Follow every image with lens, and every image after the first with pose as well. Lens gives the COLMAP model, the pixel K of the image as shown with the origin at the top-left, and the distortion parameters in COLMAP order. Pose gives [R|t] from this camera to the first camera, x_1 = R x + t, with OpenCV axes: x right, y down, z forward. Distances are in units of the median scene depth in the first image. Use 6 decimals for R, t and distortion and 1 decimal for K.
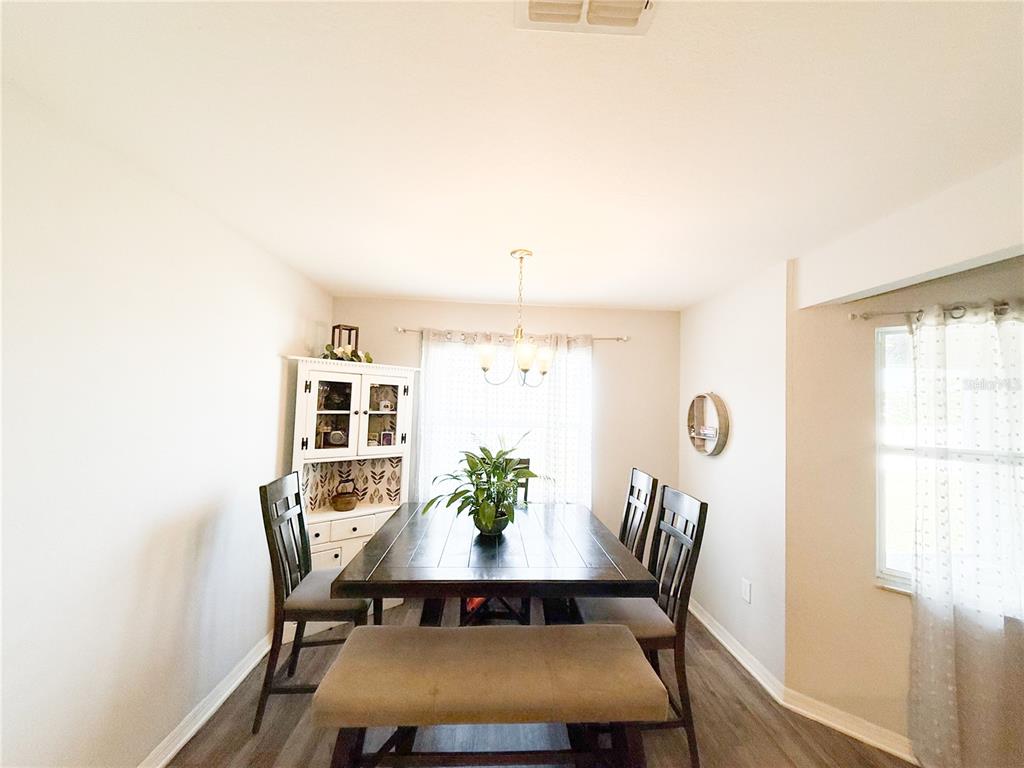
lens RADIAL K [[407.5, 0, 512.0], [0, 407.5, 384.0], [0, 0, 1]] dist [0.000552, -0.000021]
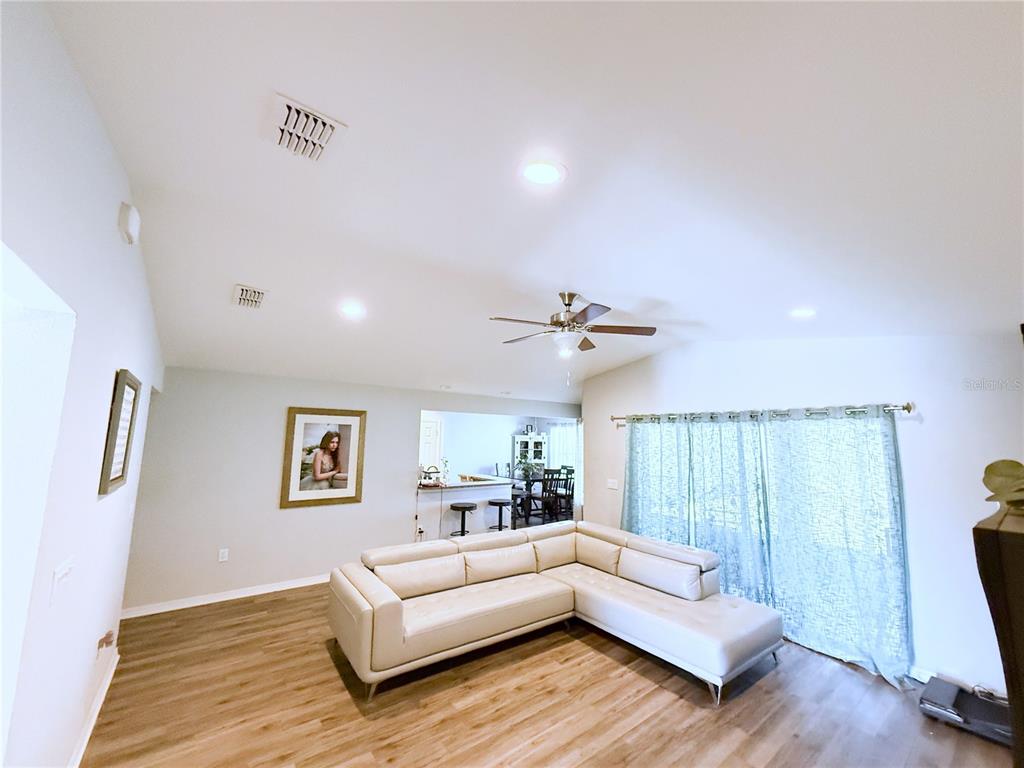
lens RADIAL K [[407.5, 0, 512.0], [0, 407.5, 384.0], [0, 0, 1]] dist [0.000552, -0.000021]
pose [[0.564620, -0.117397, -0.816959, 2.459068], [0.036922, 0.992434, -0.117095, -0.086584], [0.824525, 0.035950, 0.564682, -1.149003]]
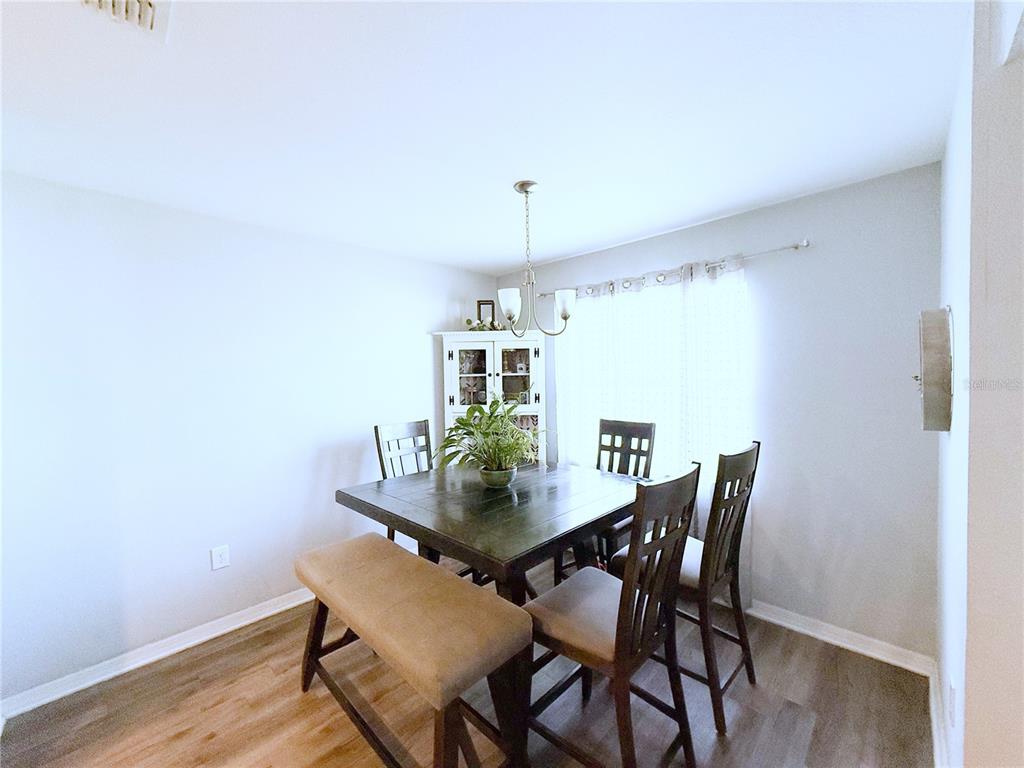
lens RADIAL K [[407.5, 0, 512.0], [0, 407.5, 384.0], [0, 0, 1]] dist [0.000552, -0.000021]
pose [[0.671709, -0.028192, -0.740279, 0.496092], [0.074650, 0.996765, 0.029775, 0.063567], [0.737045, -0.075262, 0.671641, 0.256411]]
